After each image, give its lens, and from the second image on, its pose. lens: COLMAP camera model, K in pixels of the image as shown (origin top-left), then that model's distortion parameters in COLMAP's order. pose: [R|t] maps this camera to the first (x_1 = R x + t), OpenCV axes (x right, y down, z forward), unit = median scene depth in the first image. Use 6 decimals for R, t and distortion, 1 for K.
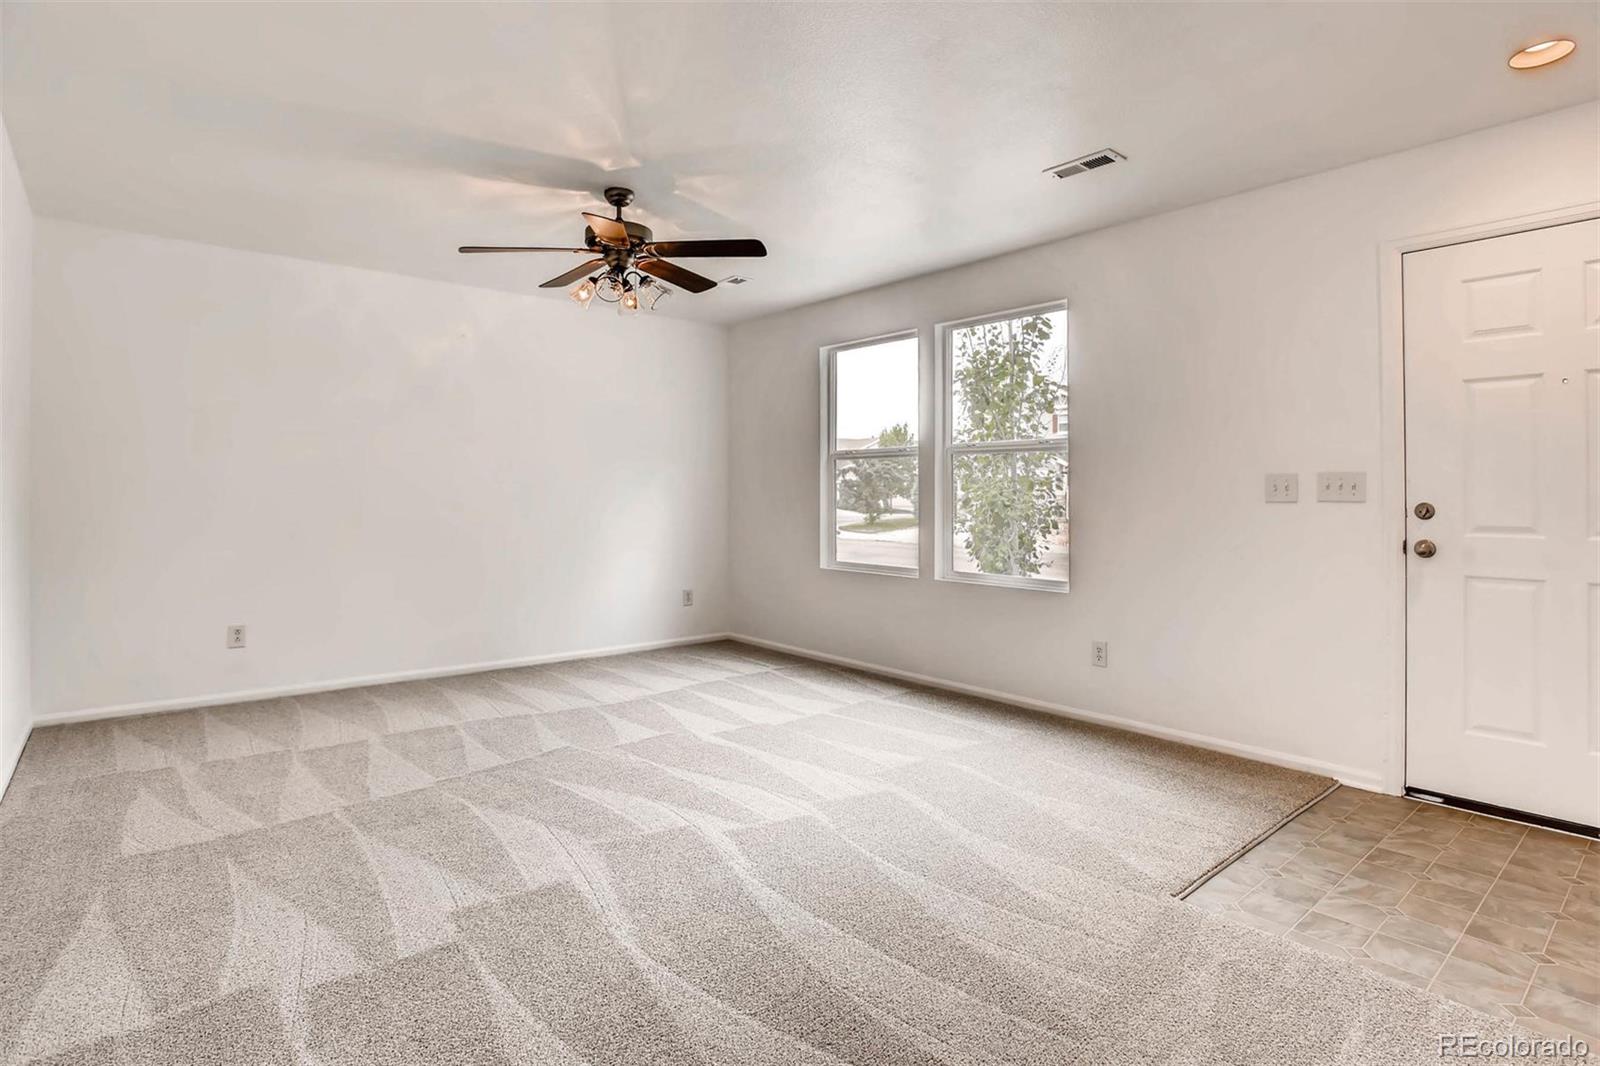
lens RADIAL K [[786.2, 0, 801.8], [0, 786.2, 516.3], [0, 0, 1]] dist [-0.056973, 0.024355]
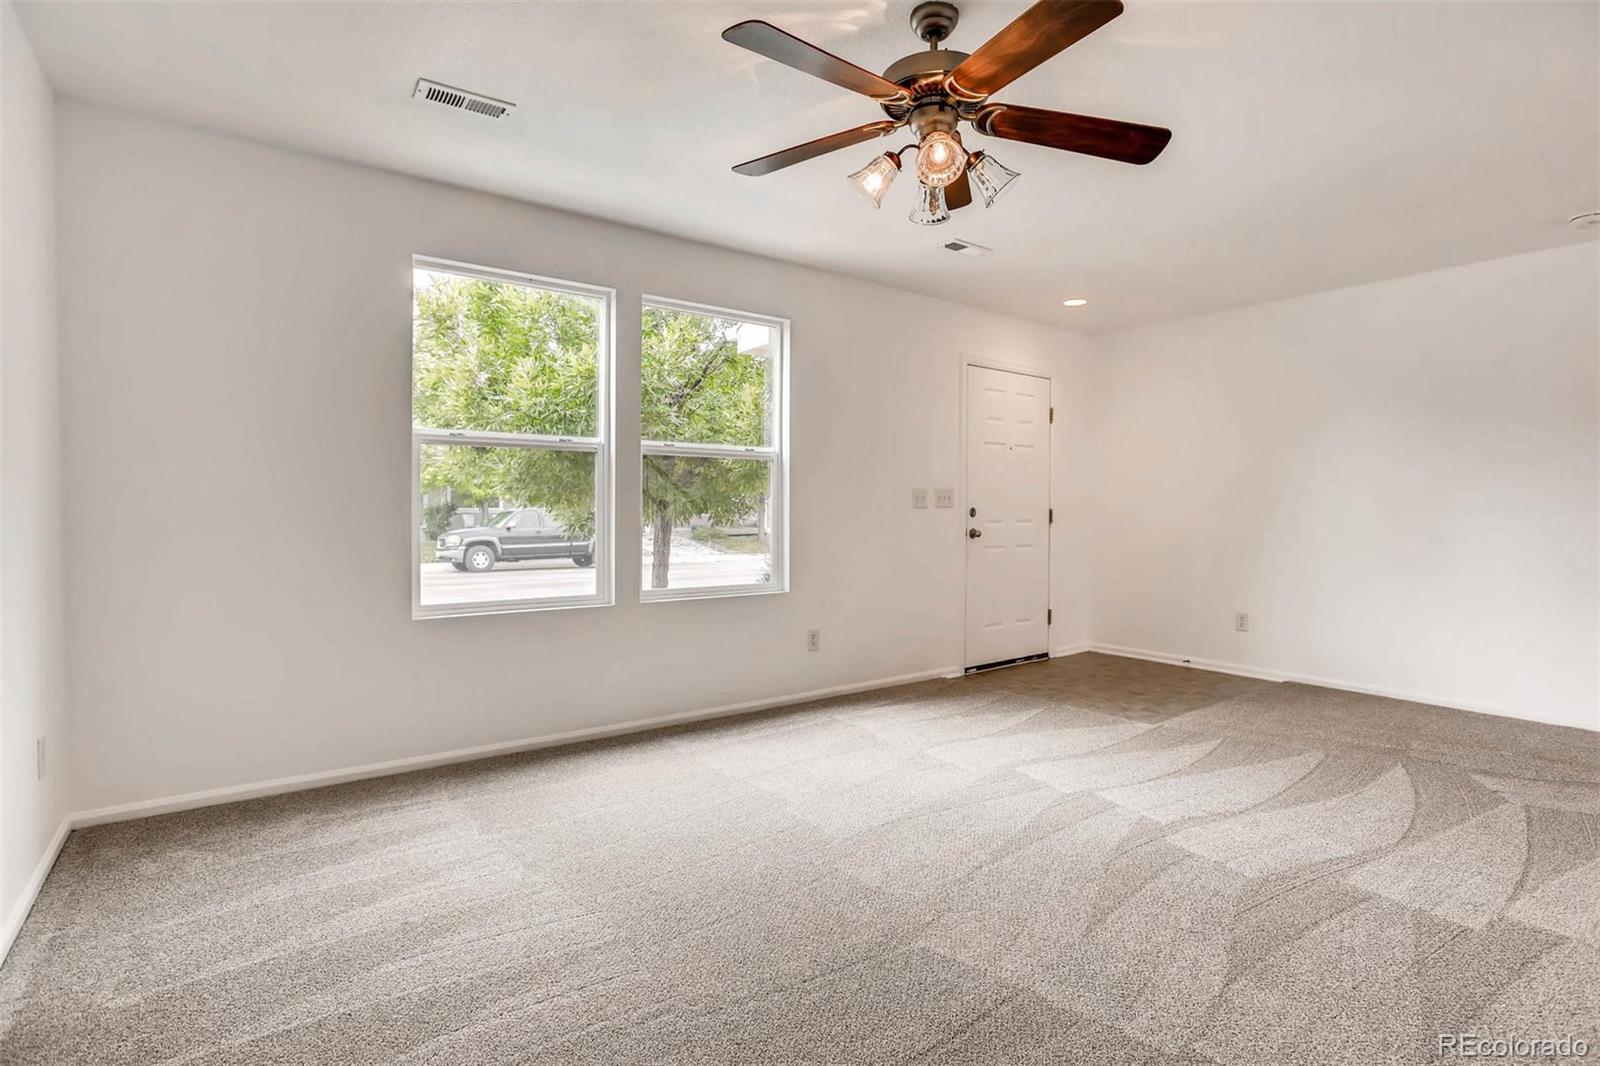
lens RADIAL K [[786.2, 0, 801.8], [0, 786.2, 516.3], [0, 0, 1]] dist [-0.056973, 0.024355]
pose [[0.057059, -0.019263, 0.998185, -0.951914], [0.012825, 0.999745, 0.018560, -0.033967], [-0.998288, 0.011743, 0.057291, 1.168227]]
